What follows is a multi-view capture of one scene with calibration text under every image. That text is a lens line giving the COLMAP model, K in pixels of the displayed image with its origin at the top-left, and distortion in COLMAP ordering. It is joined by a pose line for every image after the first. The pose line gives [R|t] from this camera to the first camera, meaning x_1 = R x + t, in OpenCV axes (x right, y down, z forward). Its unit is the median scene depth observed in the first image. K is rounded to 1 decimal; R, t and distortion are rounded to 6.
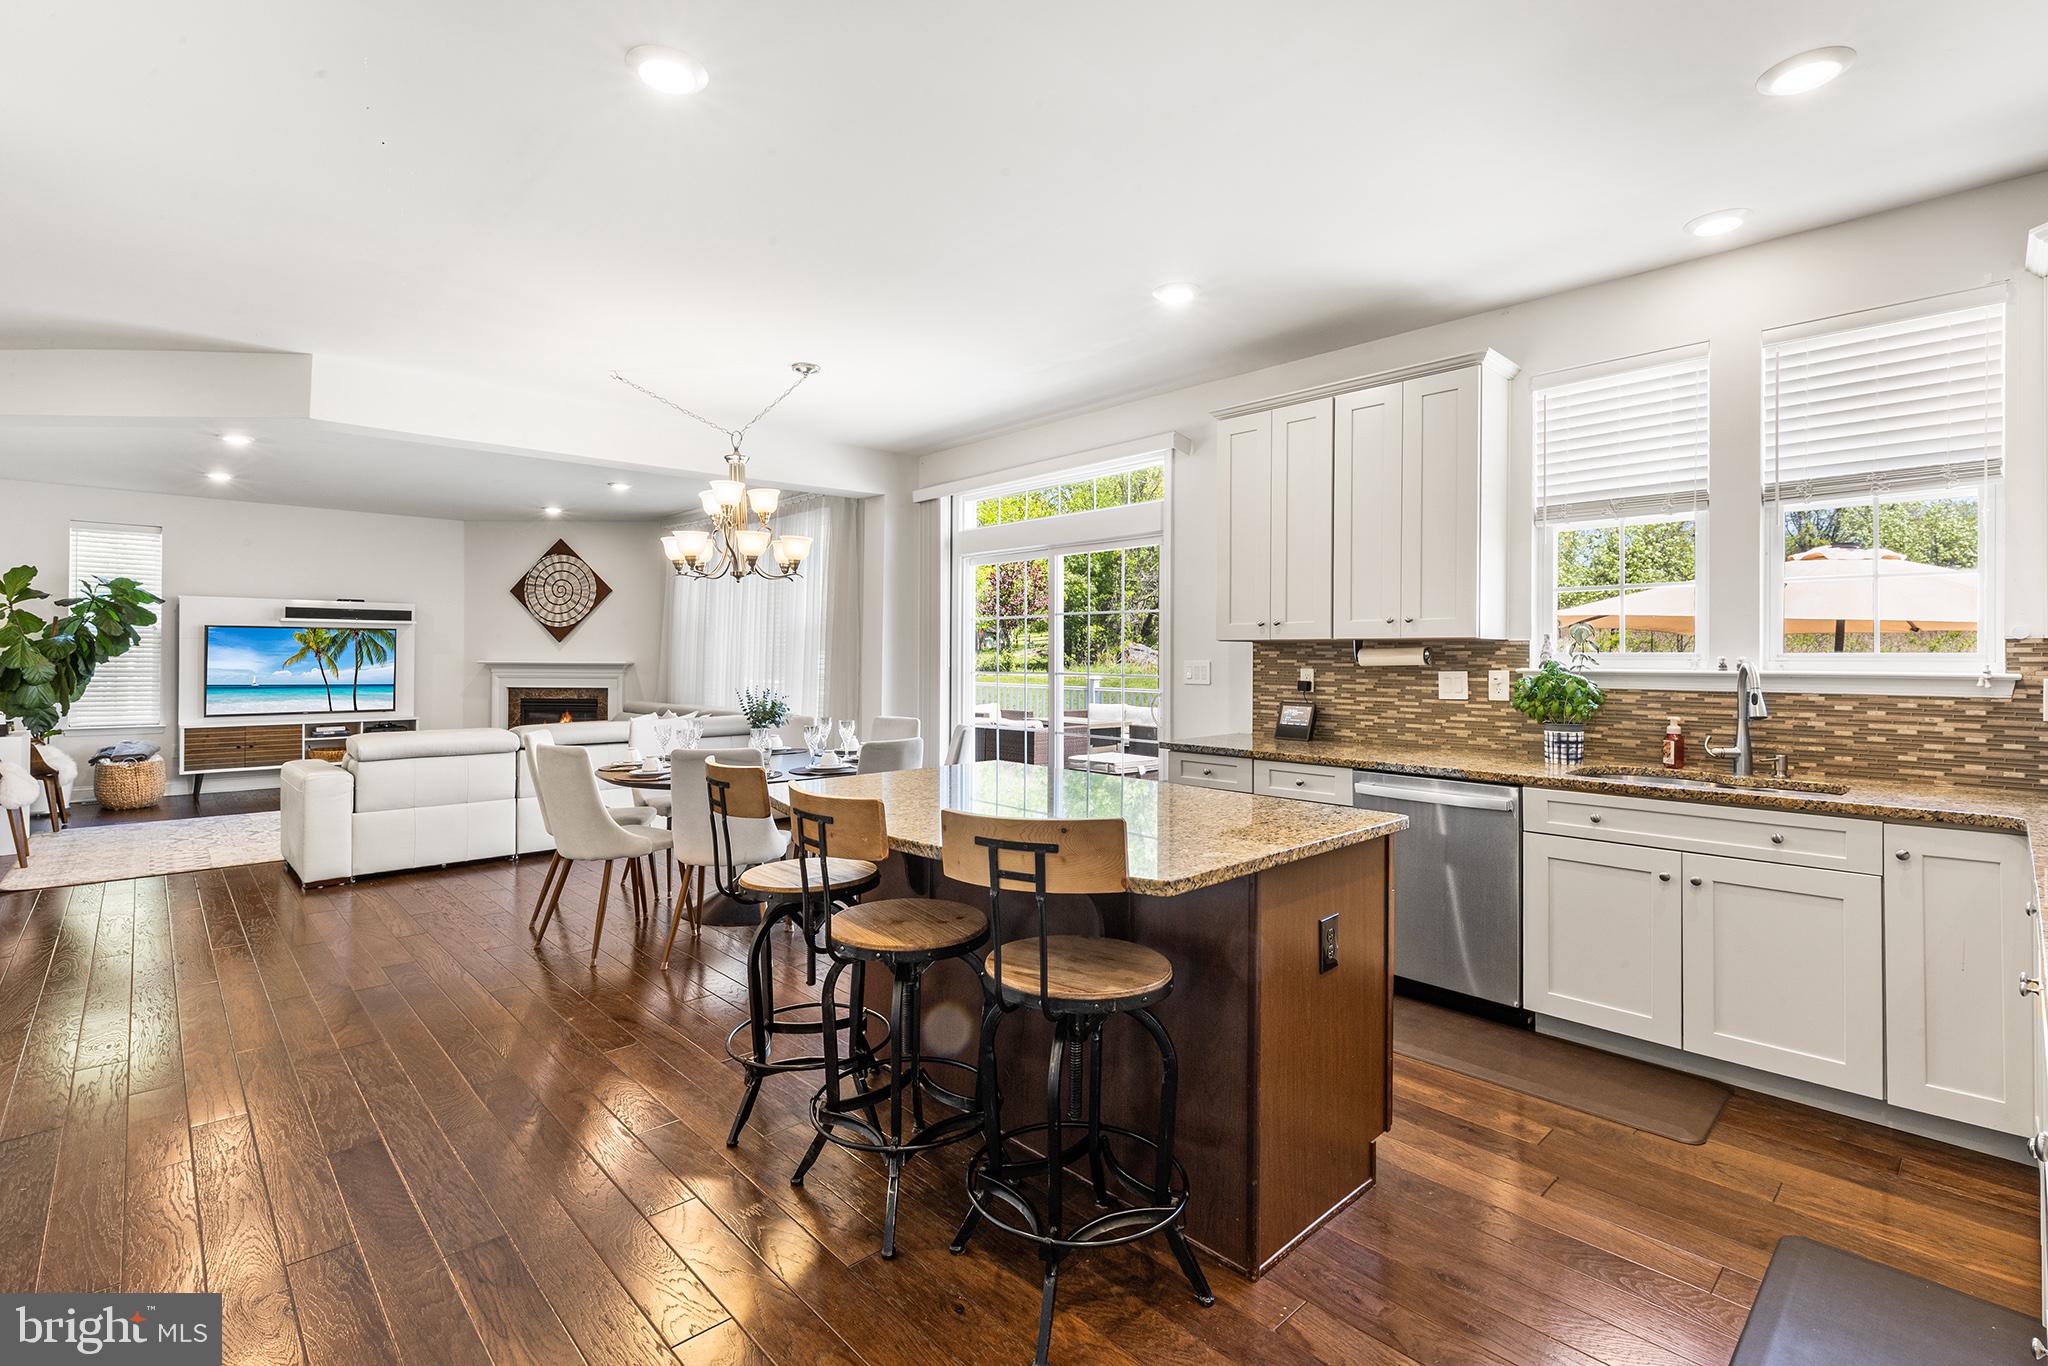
lens RADIAL K [[933.4, 0, 1027.2], [0, 933.4, 656.0], [0, 0, 1]] dist [0.001676, -0.000118]
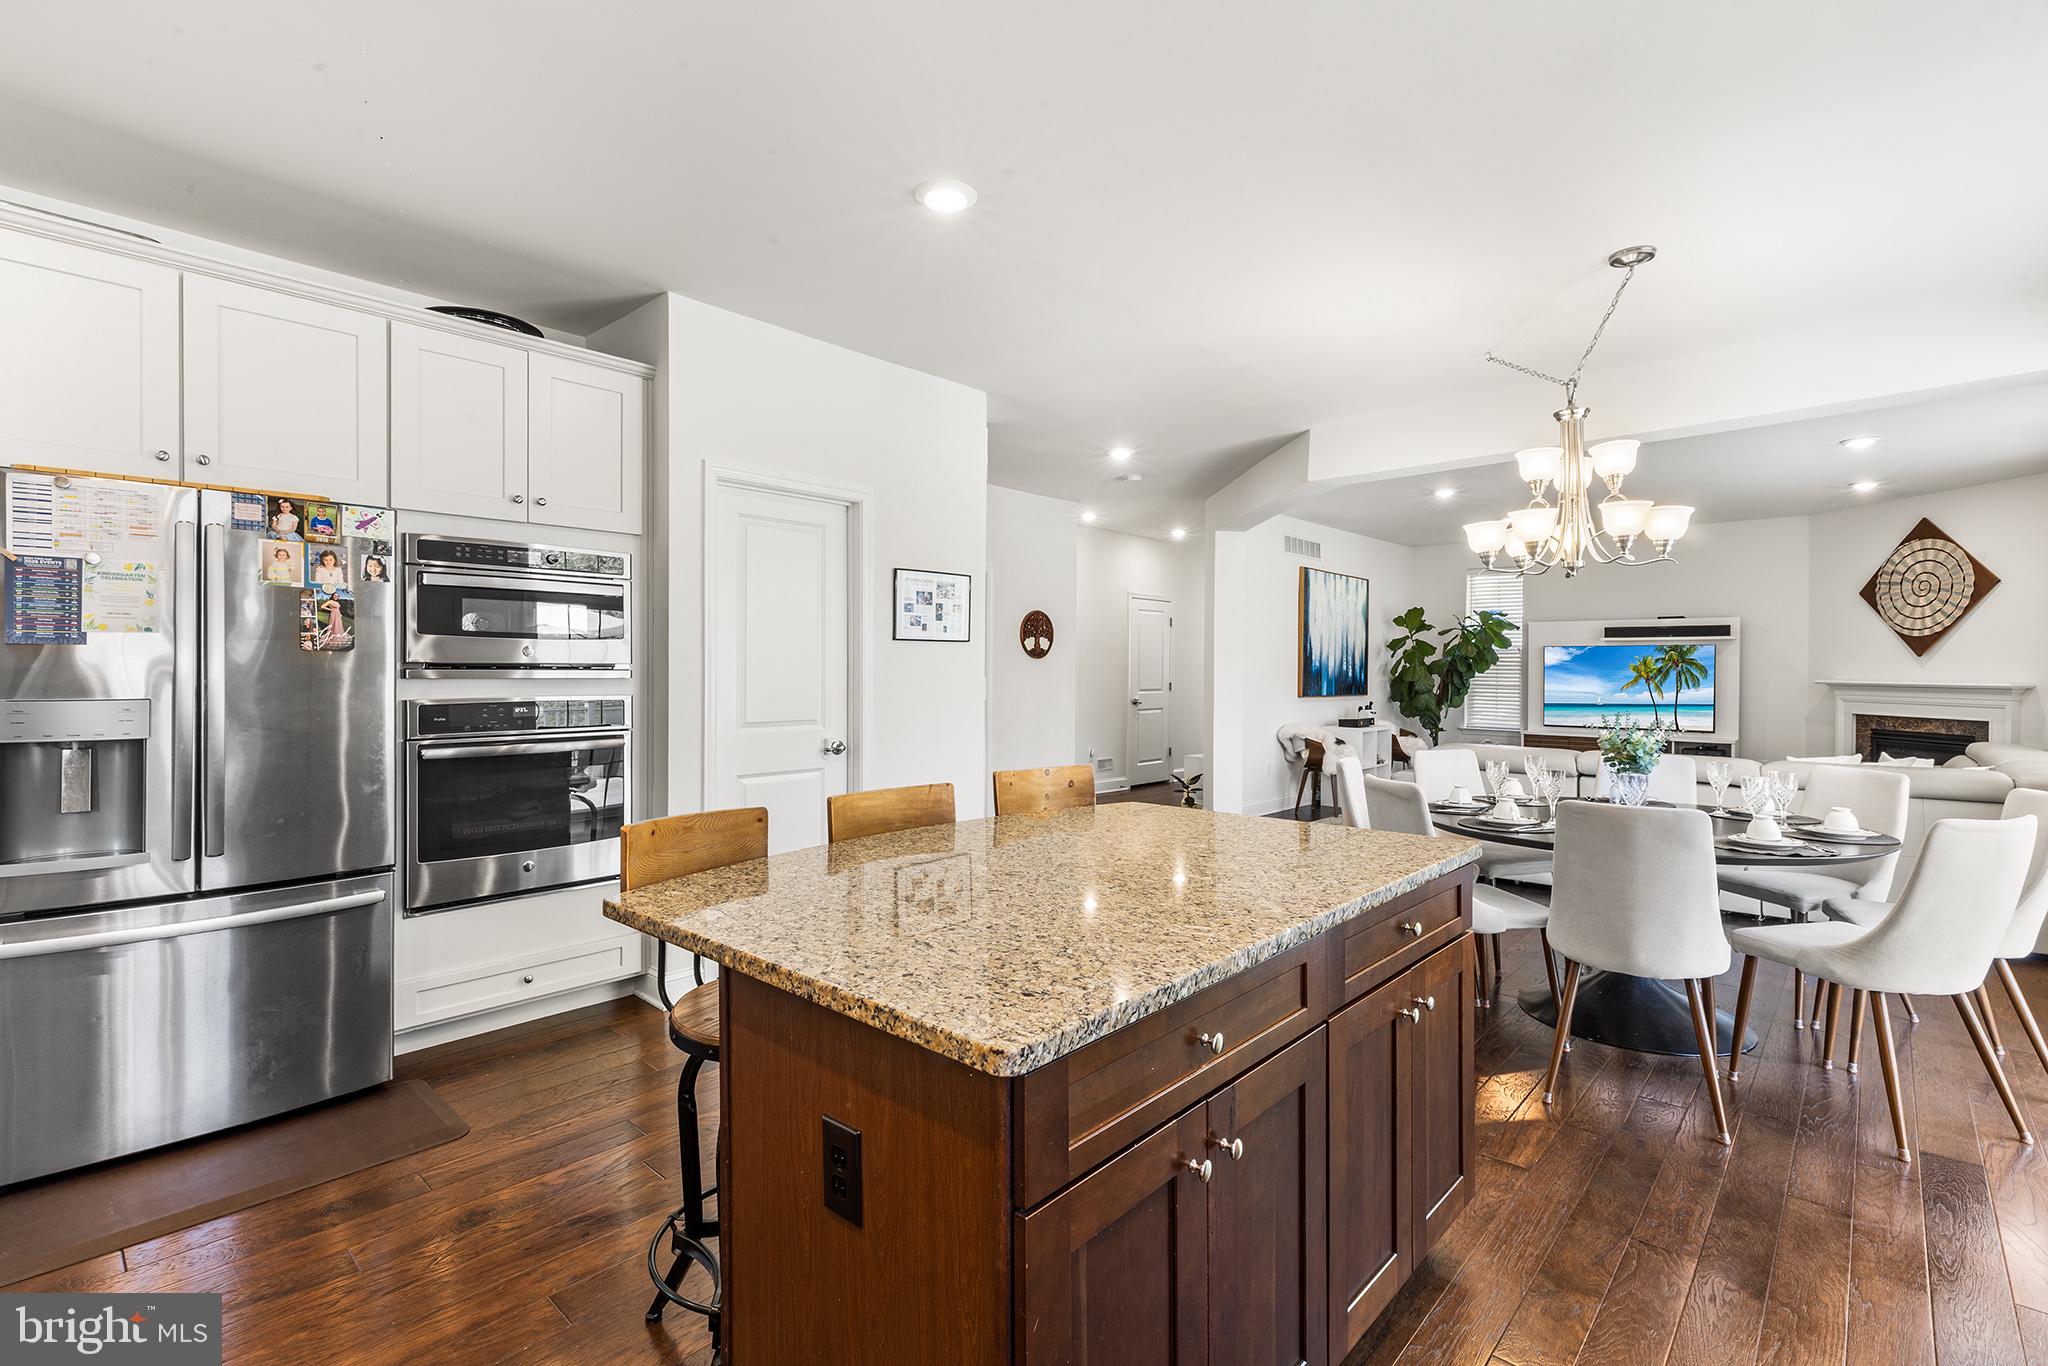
lens RADIAL K [[927.5, 0, 1023.5], [0, 927.5, 673.1], [0, 0, 1]] dist [0.002272, -0.000379]
pose [[0.068687, 0.002796, -0.997634, 0.235814], [-0.005736, 0.999981, 0.002408, 0.000870], [0.997622, 0.005557, 0.068701, 0.287625]]
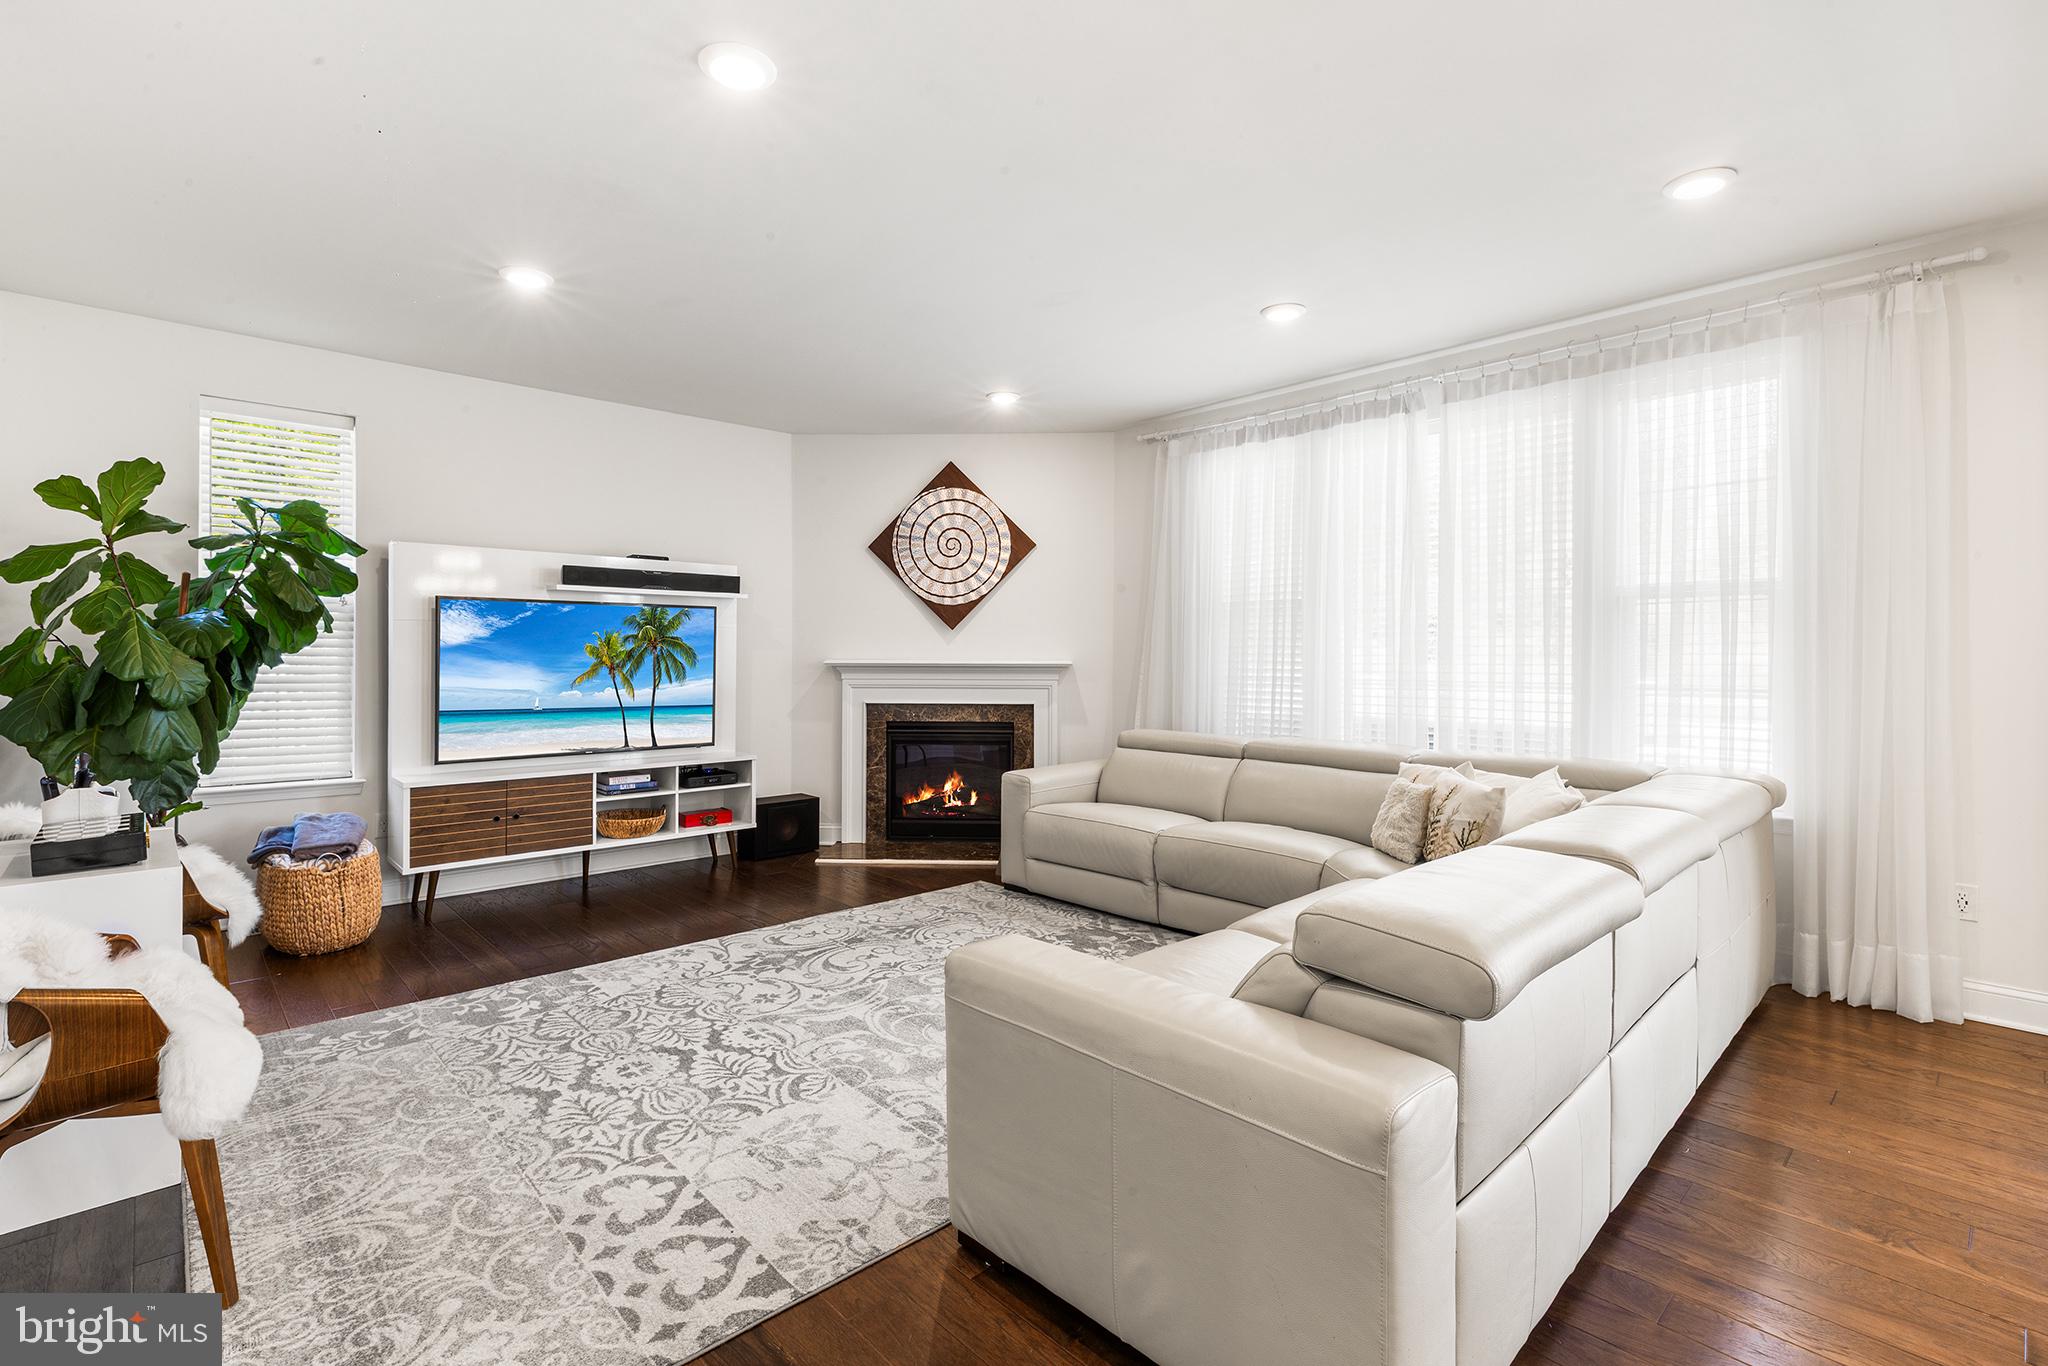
lens RADIAL K [[934.0, 0, 1013.1], [0, 934.0, 651.4], [0, 0, 1]] dist [0.002255, -0.000338]
pose [[0.999905, -0.003028, -0.013415, -0.556949], [0.002963, 0.999984, -0.004829, 0.003105], [0.013429, 0.004789, 0.999898, 0.476300]]
